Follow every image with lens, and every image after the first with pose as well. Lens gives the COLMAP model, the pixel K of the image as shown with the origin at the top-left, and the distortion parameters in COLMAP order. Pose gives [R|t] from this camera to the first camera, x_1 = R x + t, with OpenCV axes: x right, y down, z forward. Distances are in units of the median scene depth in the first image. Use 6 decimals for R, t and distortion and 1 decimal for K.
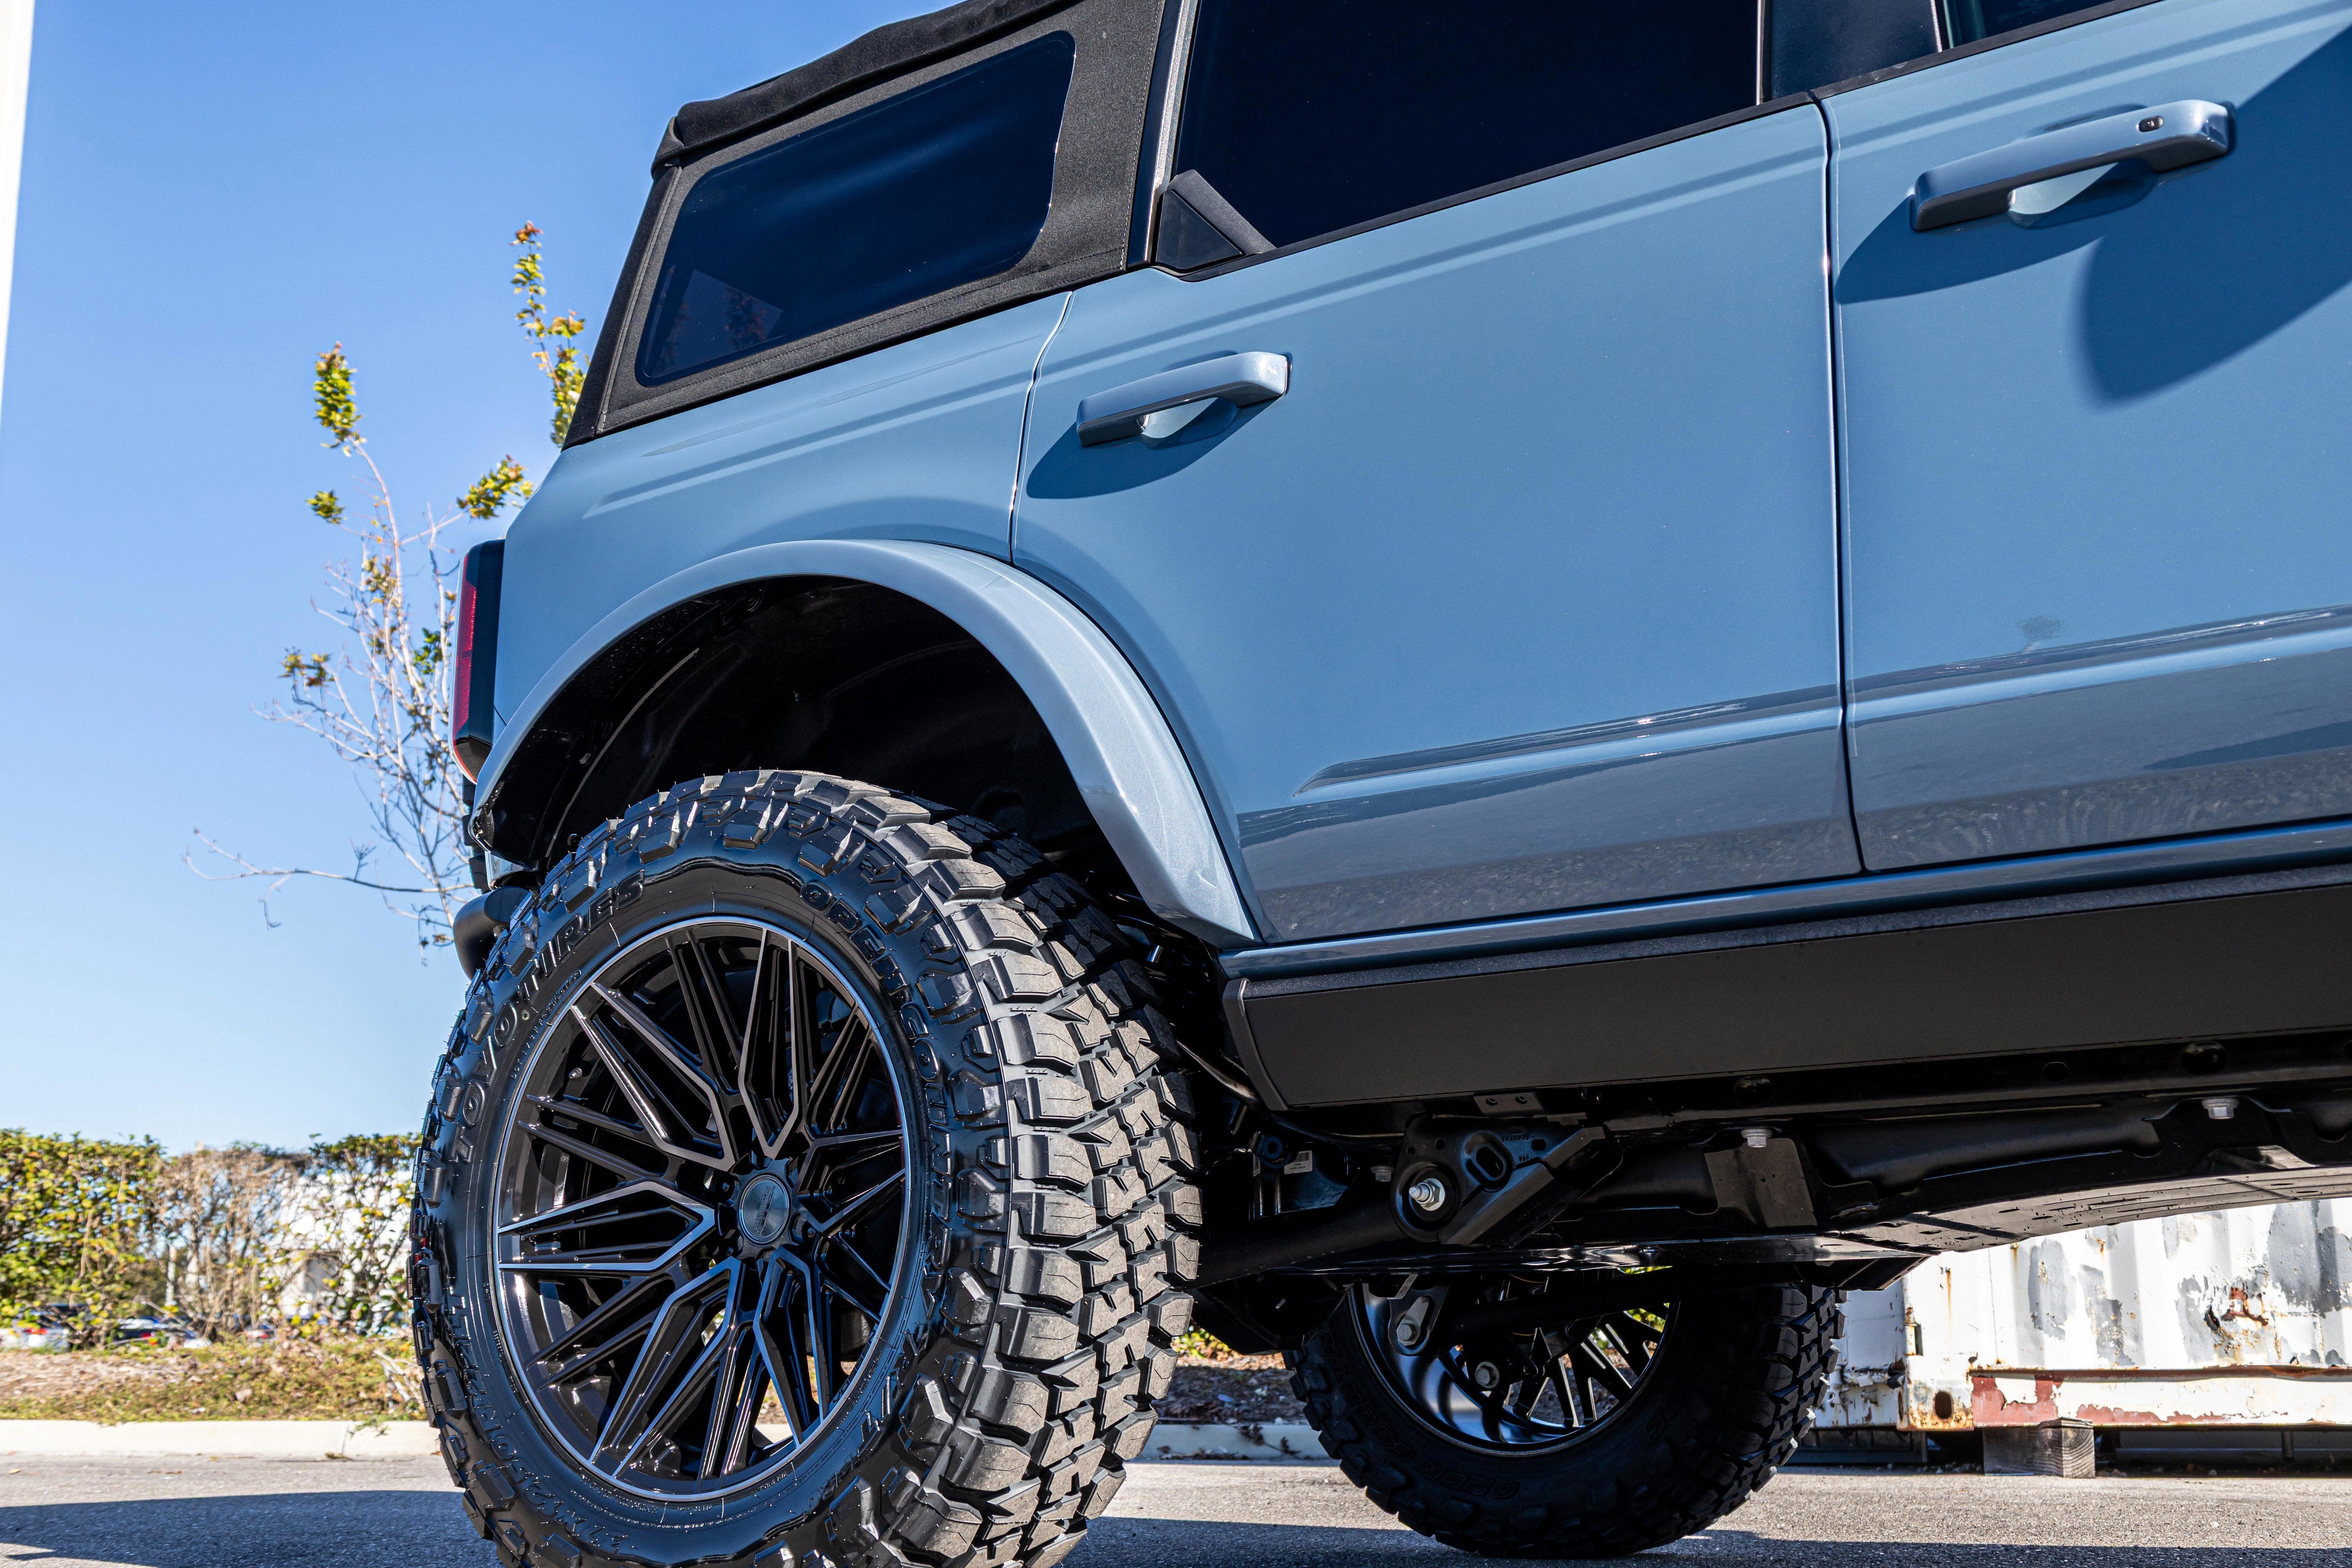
lens RADIAL K [[2568.8, 0, 1202.9], [0, 2568.8, 836.2], [0, 0, 1]] dist [0.022425, 0.000000]
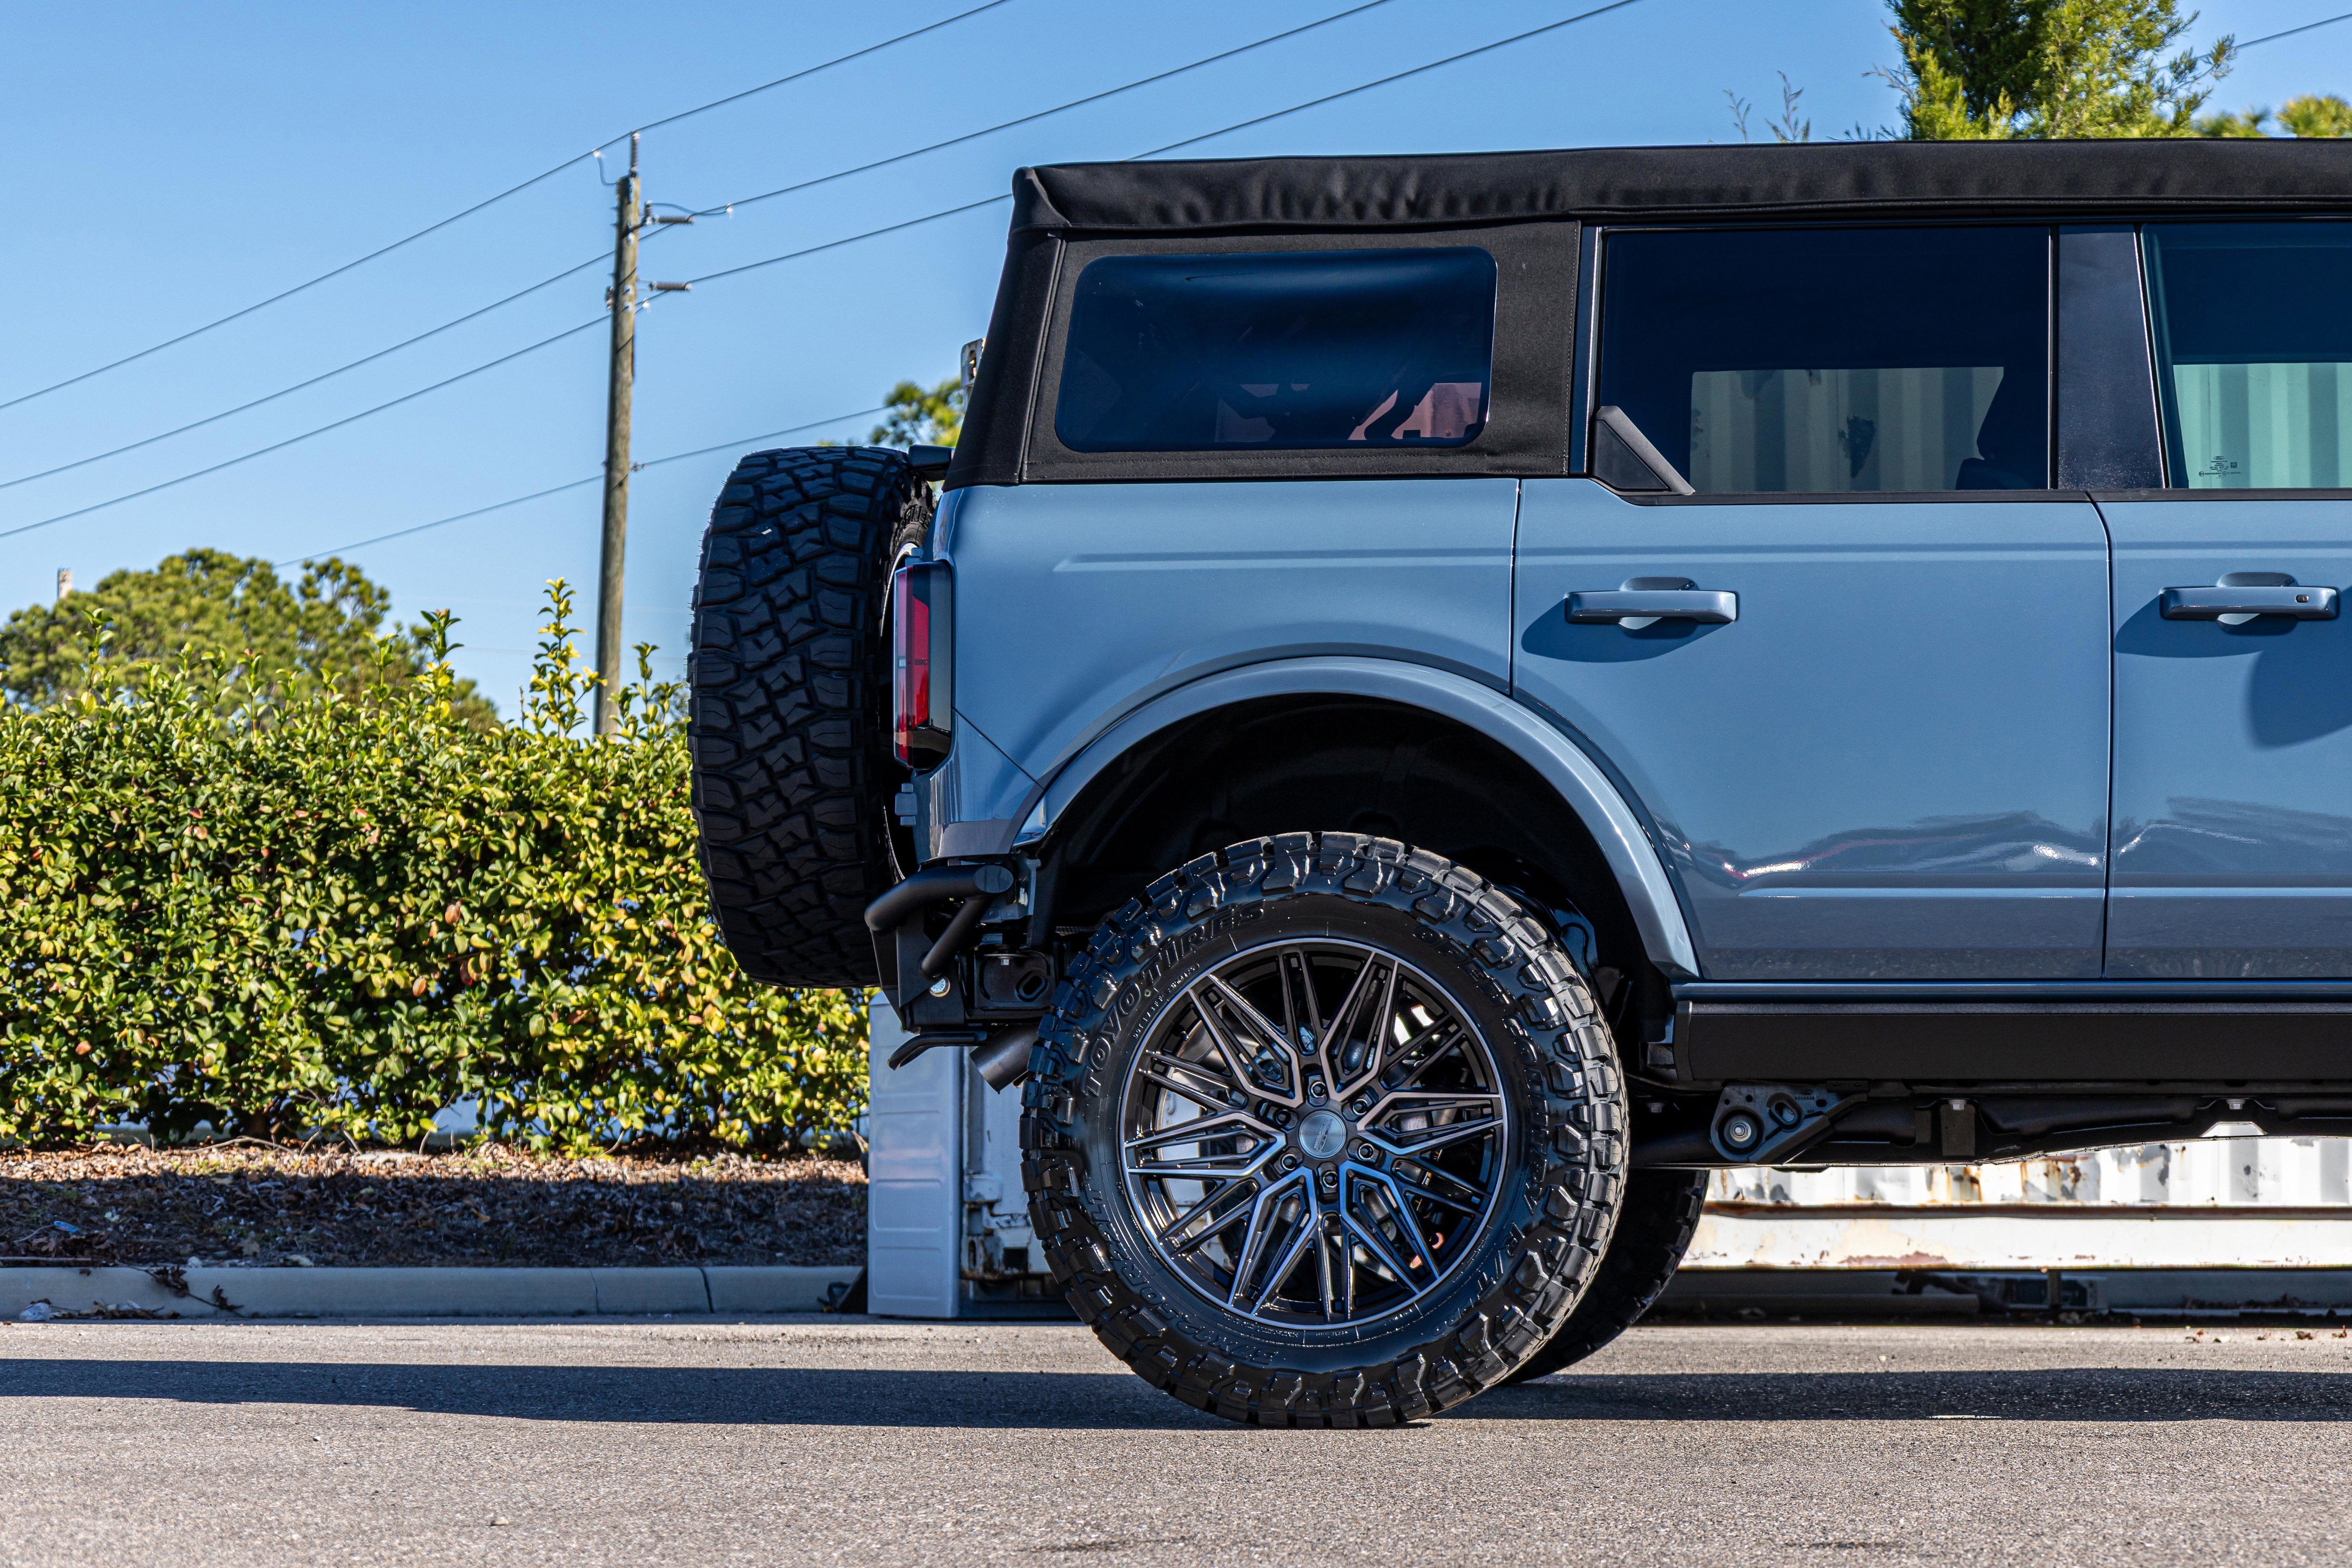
lens RADIAL K [[6910.3, 0, 1049.9], [0, 6910.3, 818.1], [0, 0, 1]] dist [0.026629, 0.000000]
pose [[0.892719, 0.027524, 0.449773, -2.135556], [-0.100269, 0.985242, 0.138722, -0.574586], [-0.439317, -0.168938, 0.882304, -2.419015]]
